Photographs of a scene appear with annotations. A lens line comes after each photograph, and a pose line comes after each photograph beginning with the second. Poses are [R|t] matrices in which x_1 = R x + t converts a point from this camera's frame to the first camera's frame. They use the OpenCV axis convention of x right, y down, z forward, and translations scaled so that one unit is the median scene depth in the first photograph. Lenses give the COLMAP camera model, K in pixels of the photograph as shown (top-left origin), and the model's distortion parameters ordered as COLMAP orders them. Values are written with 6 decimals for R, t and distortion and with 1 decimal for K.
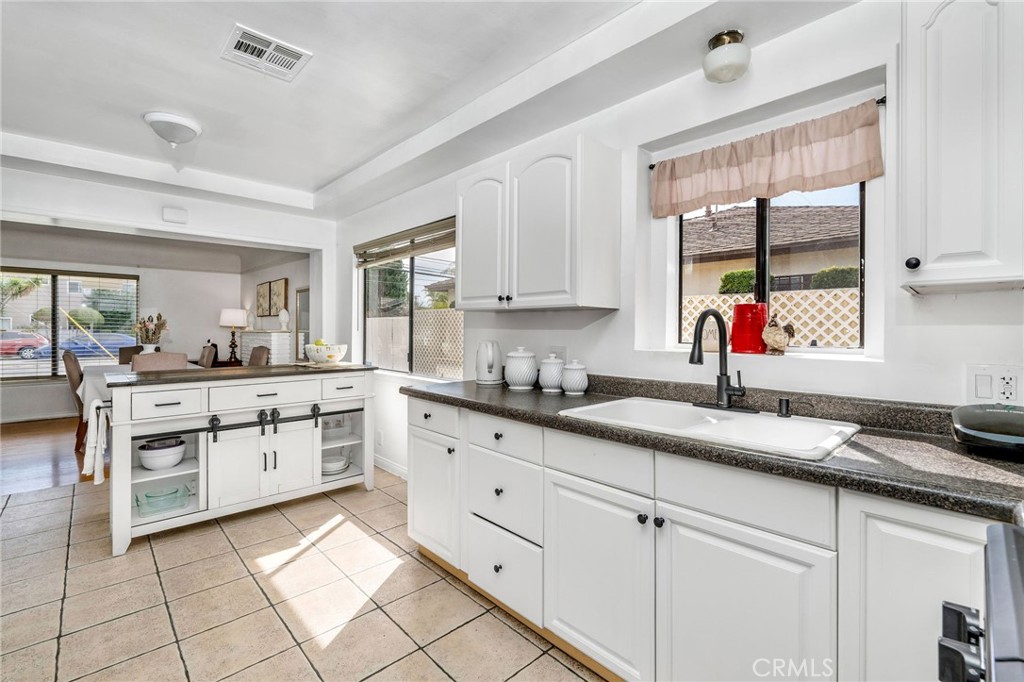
lens RADIAL K [[445.9, 0, 511.2], [0, 445.9, 329.8], [0, 0, 1]] dist [-0.001289, -0.000173]
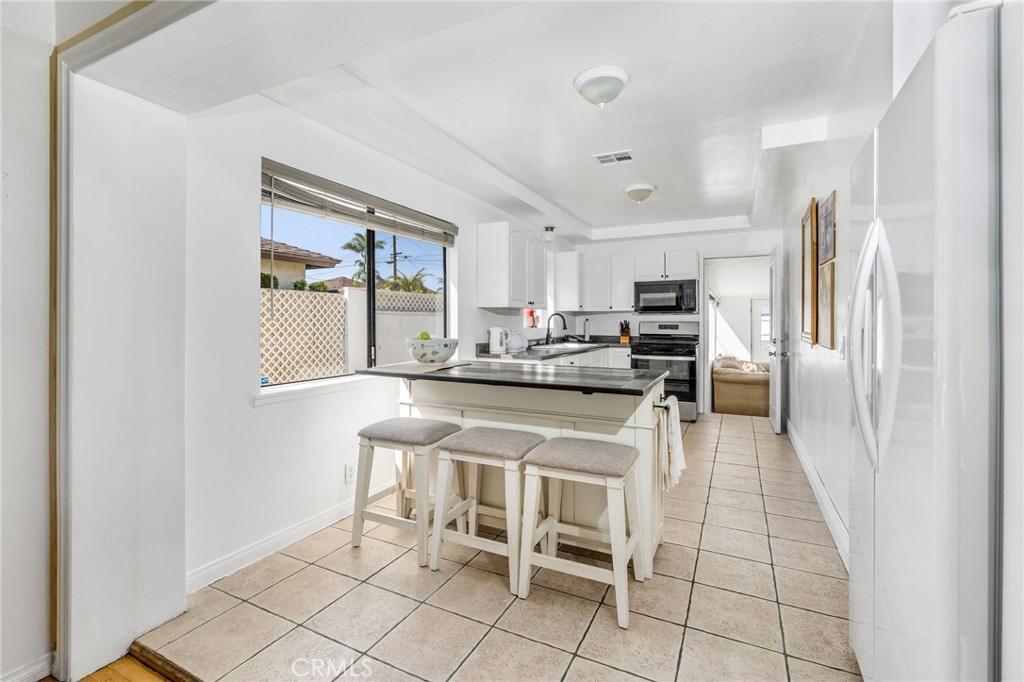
lens RADIAL K [[459.9, 0, 519.3], [0, 459.9, 318.8], [0, 0, 1]] dist [-0.005637, -0.000580]
pose [[-0.358880, -0.000016, 0.933384, -1.105302], [-0.000310, 1.000000, -0.000102, -0.001407], [-0.933384, -0.000326, -0.358880, 1.050386]]
